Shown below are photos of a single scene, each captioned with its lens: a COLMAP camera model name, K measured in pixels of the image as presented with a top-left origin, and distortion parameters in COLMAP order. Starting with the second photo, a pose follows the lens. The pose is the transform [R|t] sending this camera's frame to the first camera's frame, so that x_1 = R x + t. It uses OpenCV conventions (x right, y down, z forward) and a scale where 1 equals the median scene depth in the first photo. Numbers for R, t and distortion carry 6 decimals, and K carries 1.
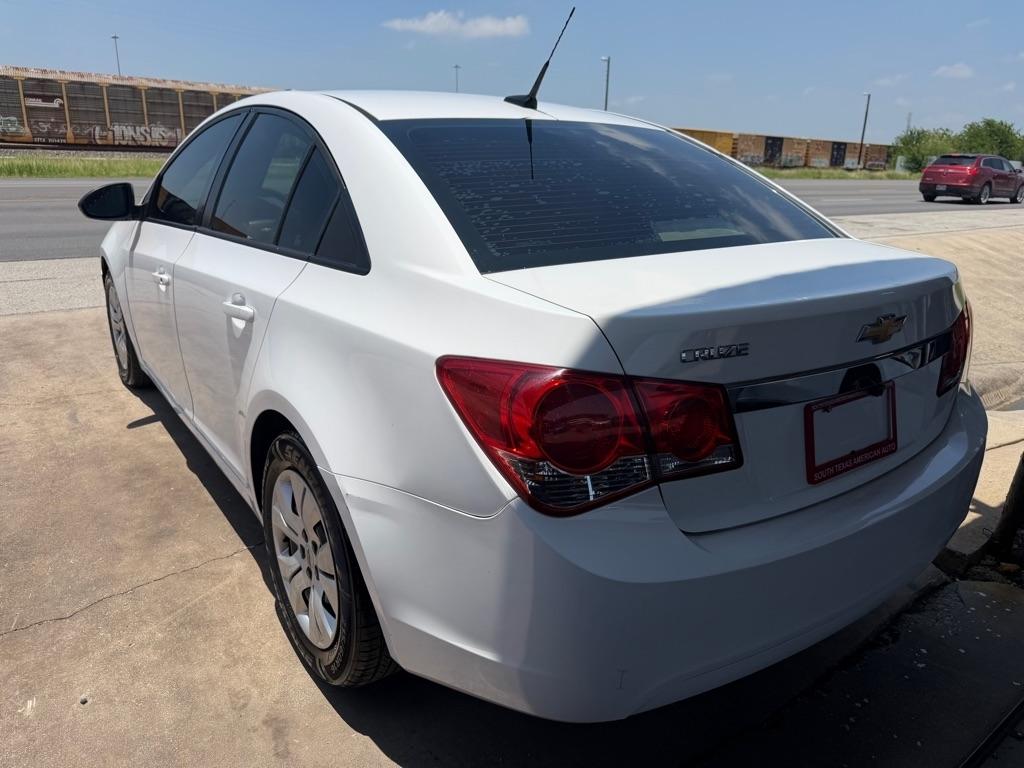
lens RADIAL K [[749.1, 0, 499.8], [0, 749.1, 380.3], [0, 0, 1]] dist [0.003501, -0.010536]
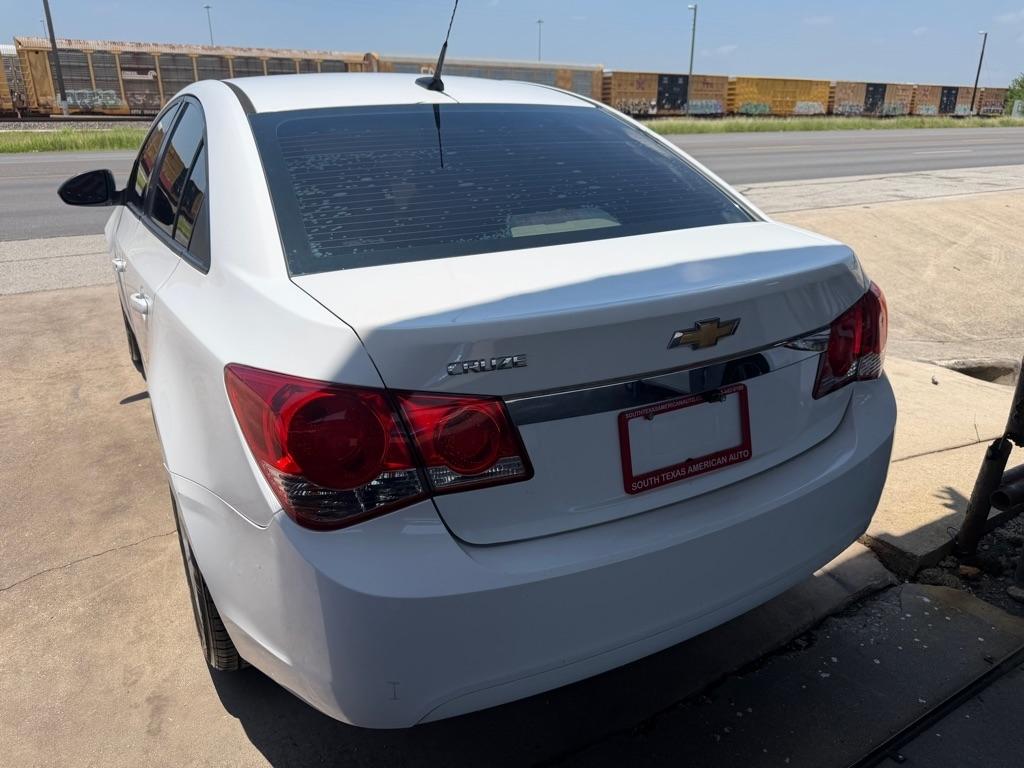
lens RADIAL K [[749.1, 0, 499.8], [0, 749.1, 380.3], [0, 0, 1]] dist [0.003501, -0.010536]
pose [[0.993705, 0.008150, -0.111728, 0.169652], [-0.002481, 0.998707, 0.050784, -0.026938], [0.111998, -0.050187, 0.992440, 0.018818]]
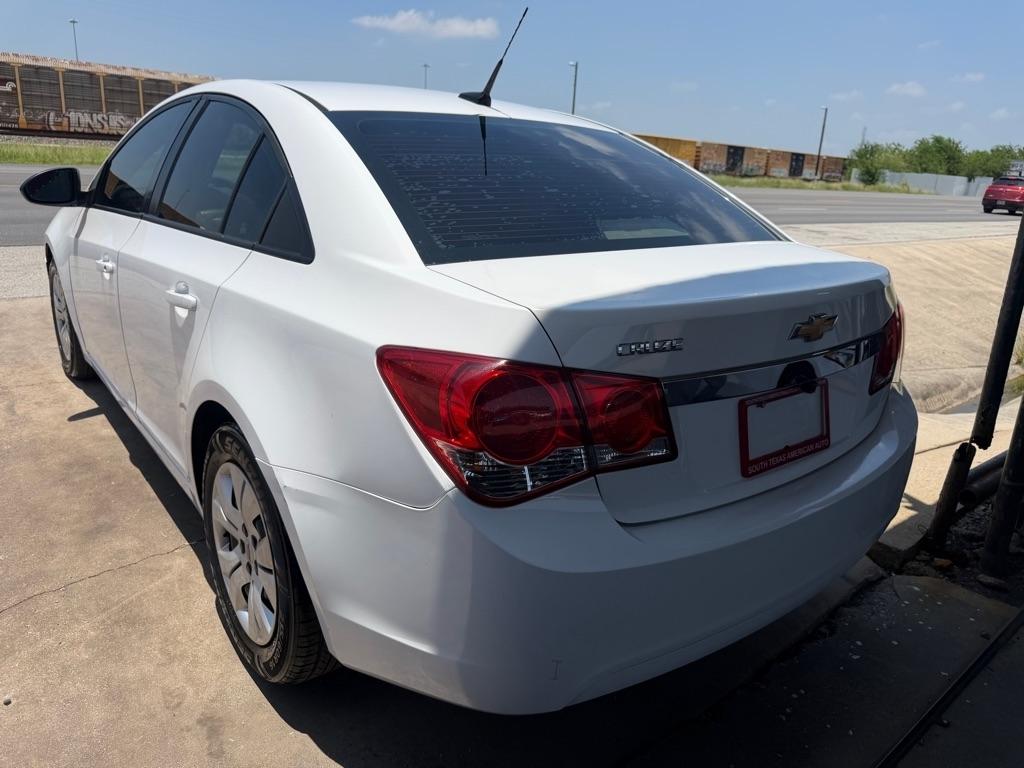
lens RADIAL K [[750.4, 0, 512.5], [0, 750.4, 368.6], [0, 0, 1]] dist [0.000877, -0.008448]
pose [[0.997885, 0.014441, 0.063382, 0.014093], [-0.013439, 0.999778, -0.016205, 0.004916], [-0.063602, 0.015319, 0.997858, -0.002916]]
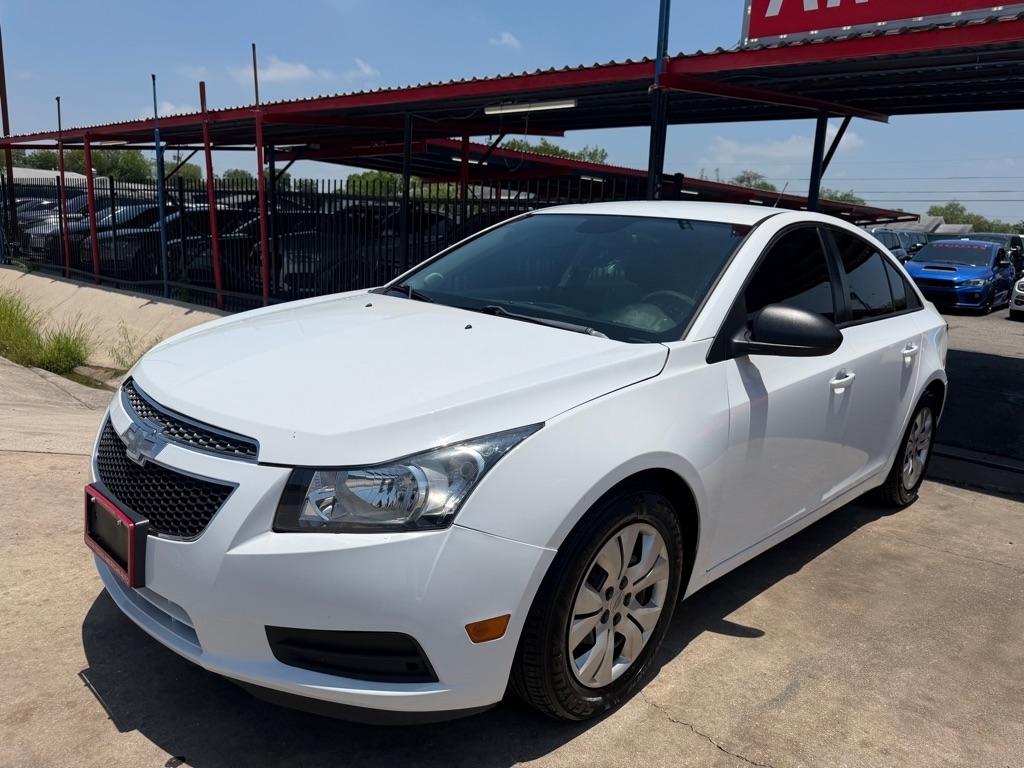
lens RADIAL K [[731.7, 0, 509.0], [0, 731.7, 385.2], [0, 0, 1]] dist [0.005113, -0.009059]
pose [[-0.199197, -0.239980, 0.950121, -1.202894], [0.218191, 0.934352, 0.281742, -0.472661], [-0.955360, 0.263430, -0.133759, 1.431892]]
